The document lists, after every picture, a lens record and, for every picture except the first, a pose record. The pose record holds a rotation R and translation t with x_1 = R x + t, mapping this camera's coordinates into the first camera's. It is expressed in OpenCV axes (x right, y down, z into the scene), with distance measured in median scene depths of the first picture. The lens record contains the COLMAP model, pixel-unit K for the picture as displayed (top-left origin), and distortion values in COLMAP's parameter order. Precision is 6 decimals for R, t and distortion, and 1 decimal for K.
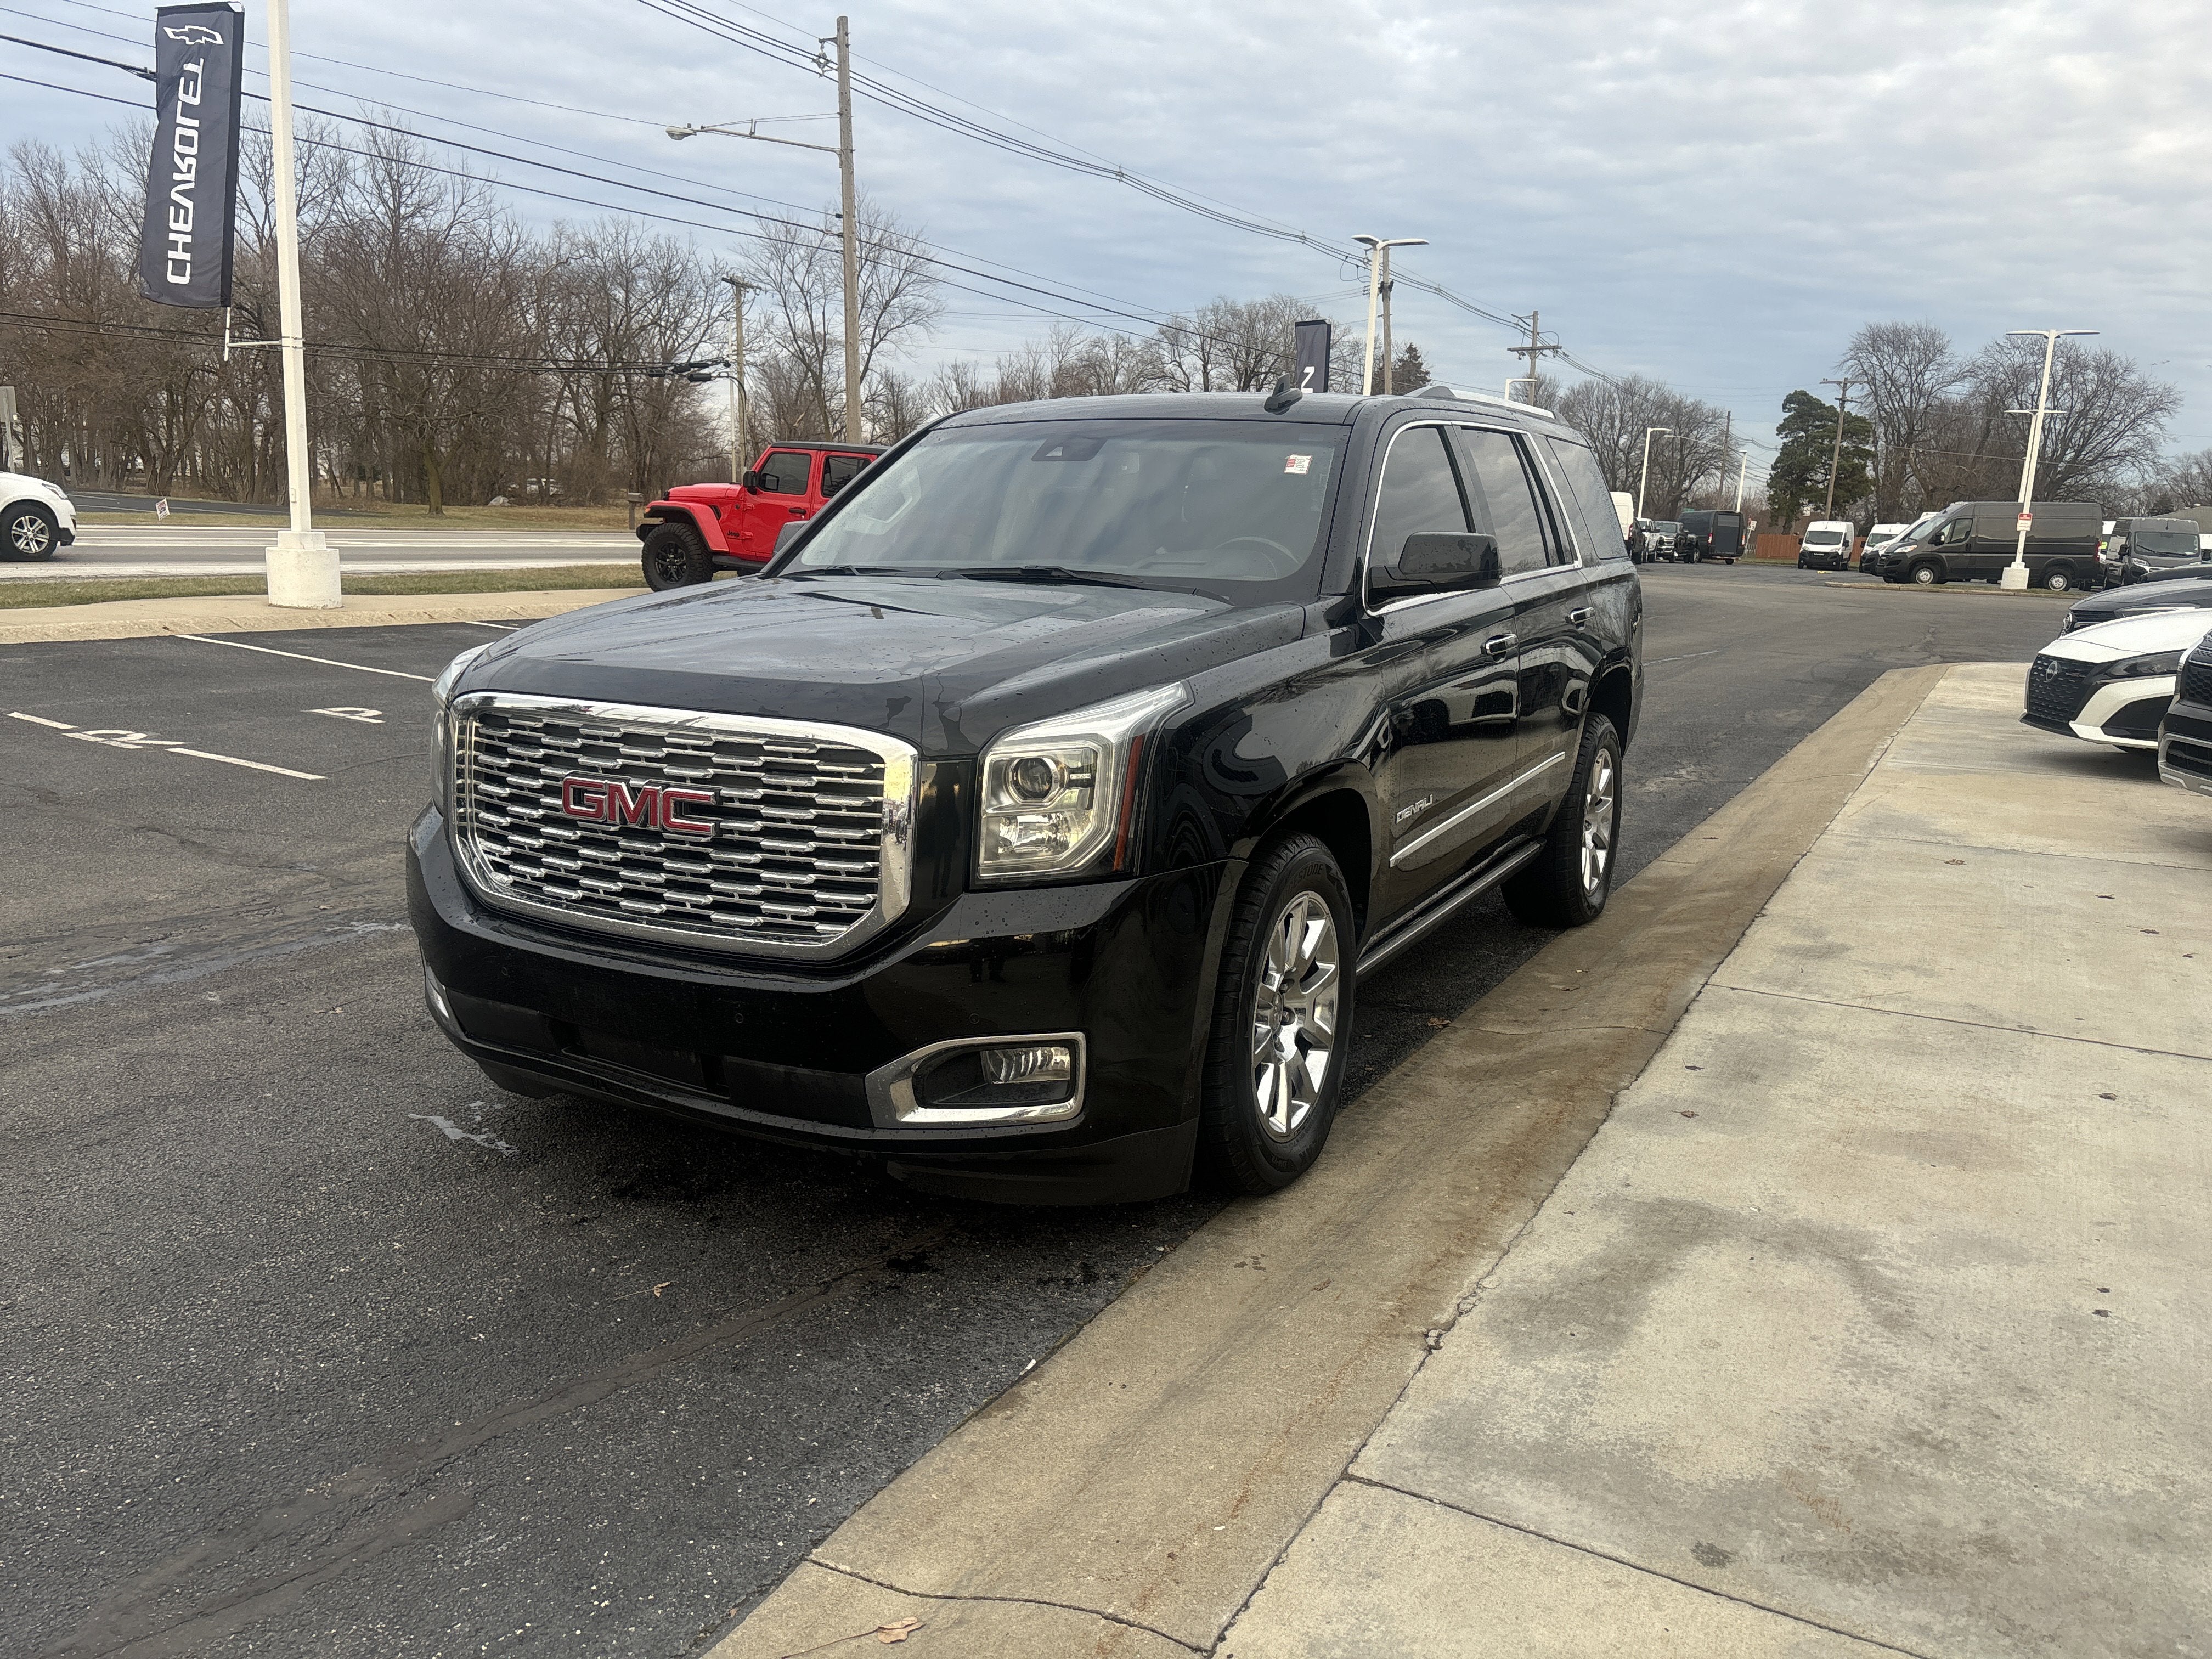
lens RADIAL K [[1670.8, 0, 1089.7], [0, 1670.8, 827.2], [0, 0, 1]] dist [0.039767, -0.035695]
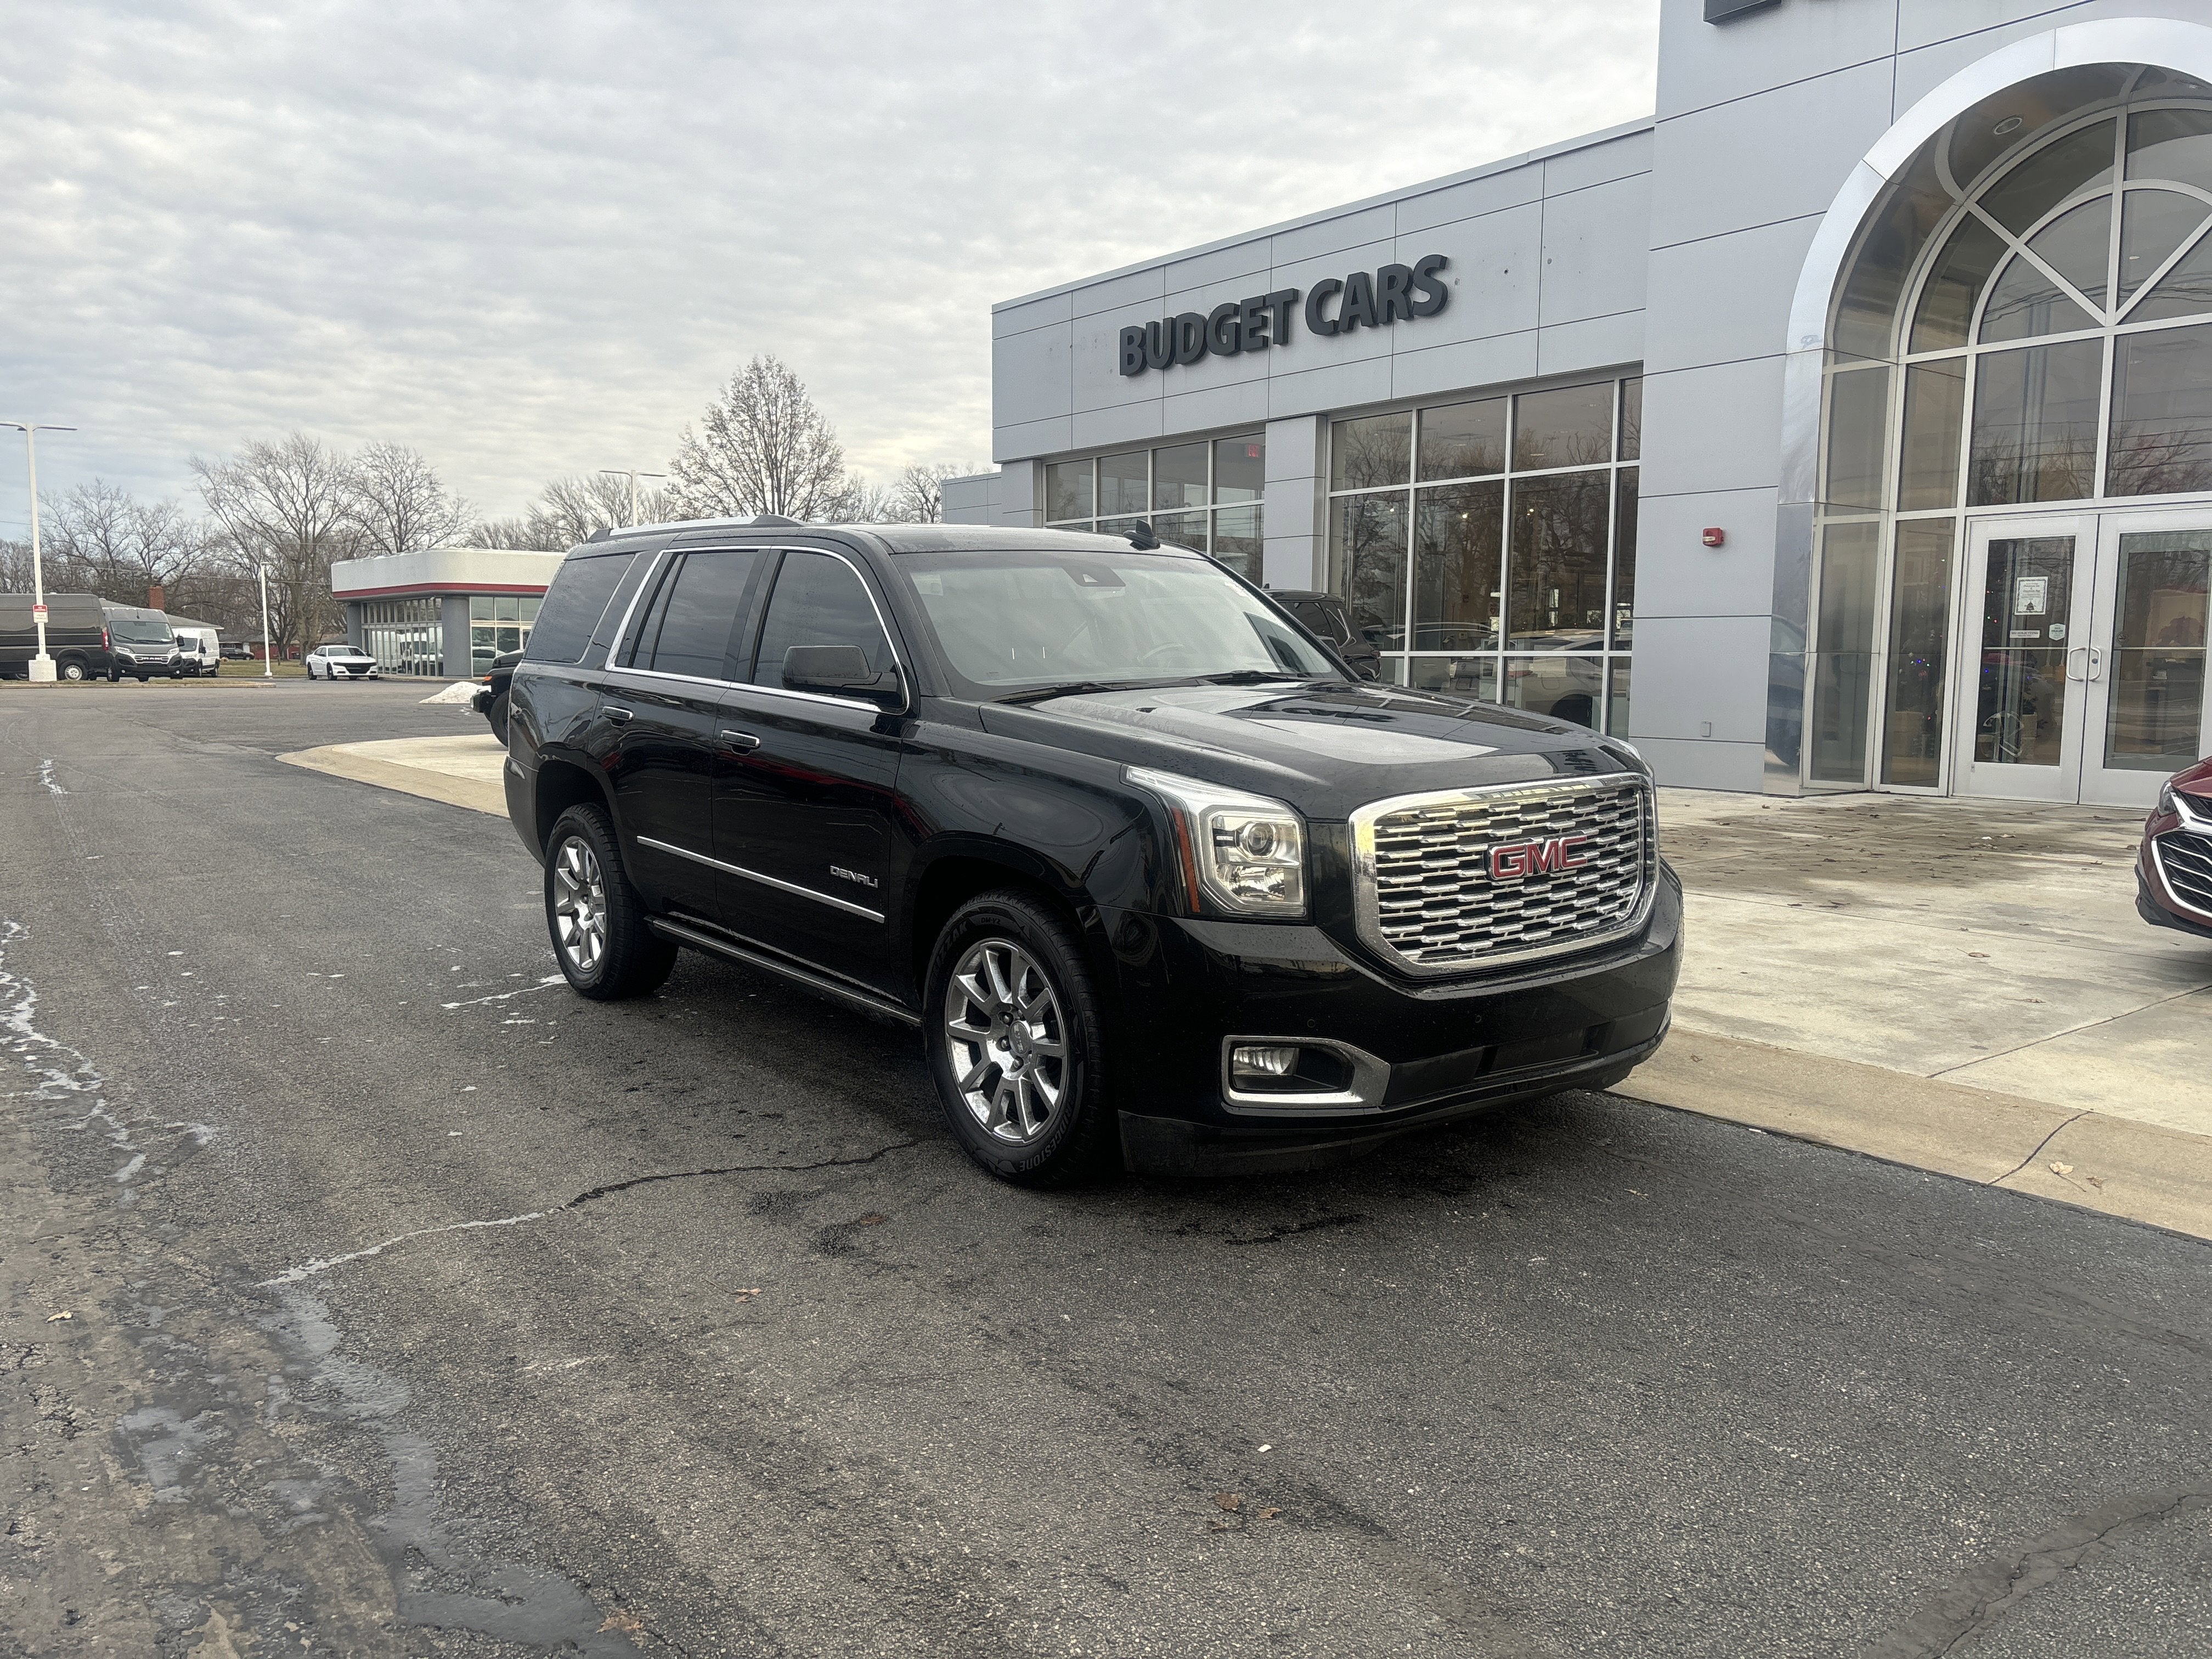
lens RADIAL K [[1670.8, 0, 1106.4], [0, 1670.8, 835.4], [0, 0, 1]] dist [0.039767, -0.035695]
pose [[0.394683, -0.137112, 0.908529, -1.232905], [0.178419, 0.981418, 0.070604, -0.141681], [-0.901328, 0.134233, 0.411813, 0.591238]]
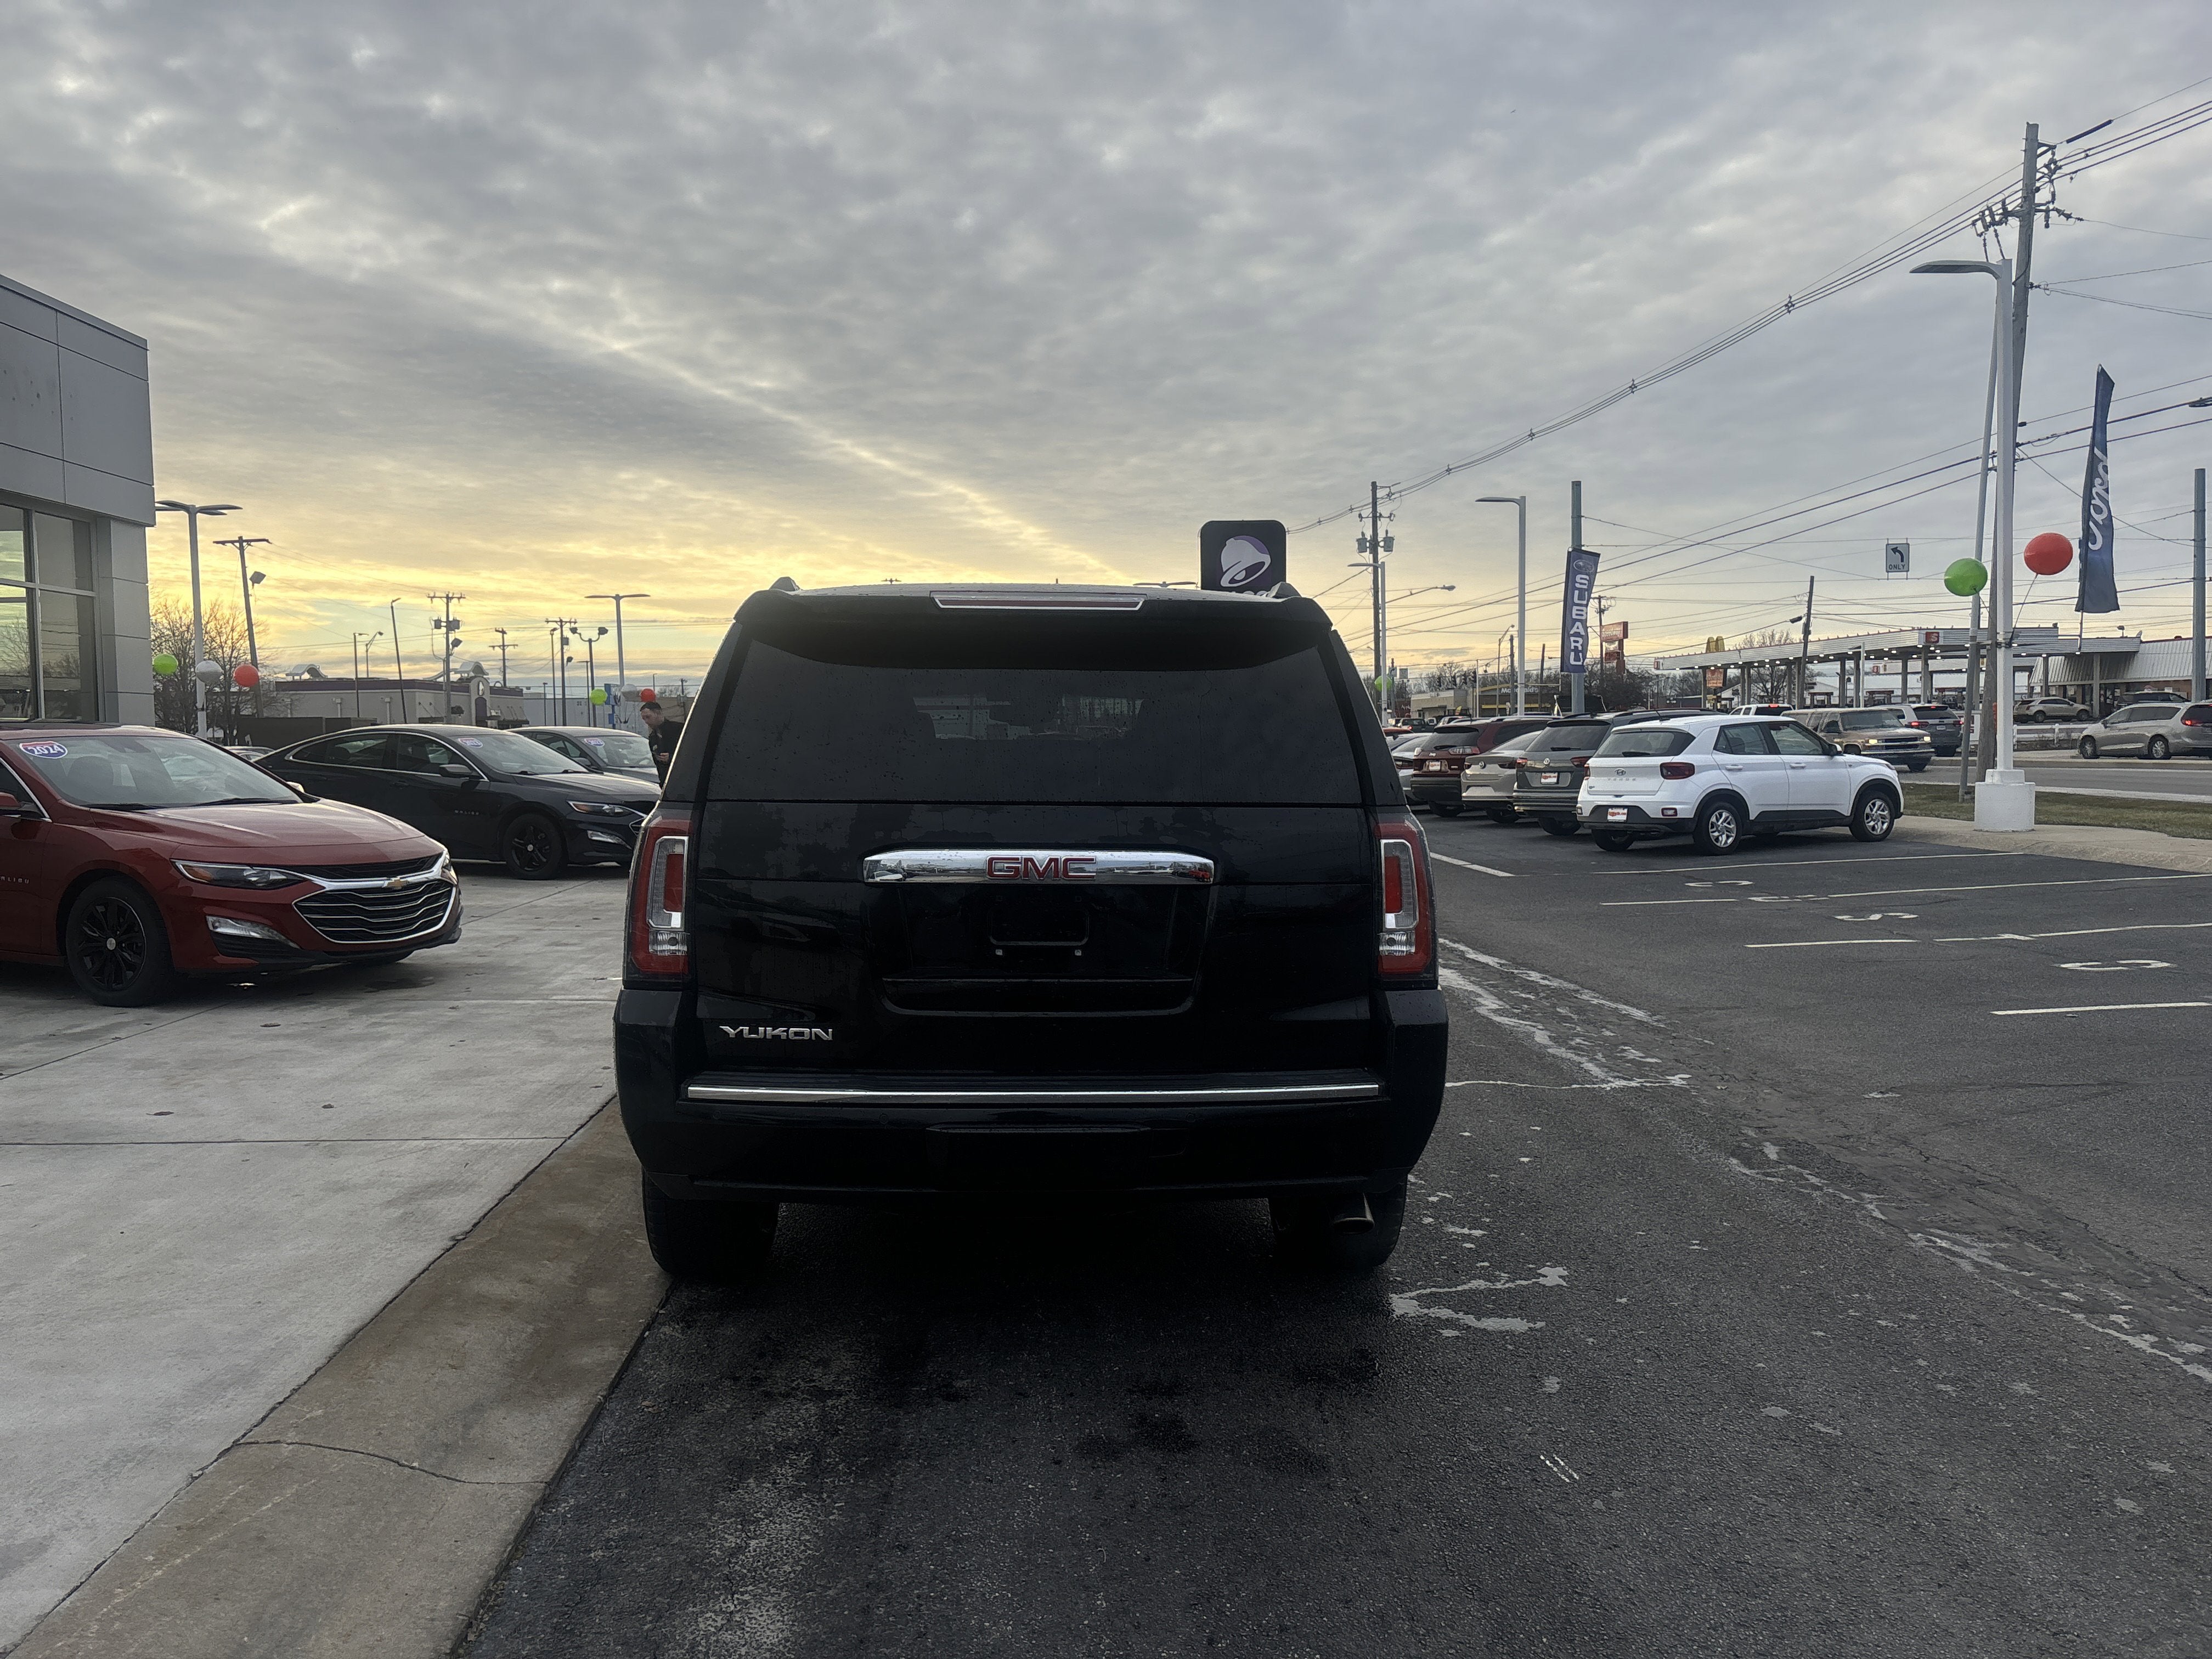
lens RADIAL K [[1670.8, 0, 1089.7], [0, 1670.8, 822.4], [0, 0, 1]] dist [0.039767, -0.035695]
pose [[-0.850049, 0.000485, -0.526703, 0.815702], [-0.116853, 0.974905, 0.189487, -0.457363], [0.513578, 0.222620, -0.828661, 2.546890]]
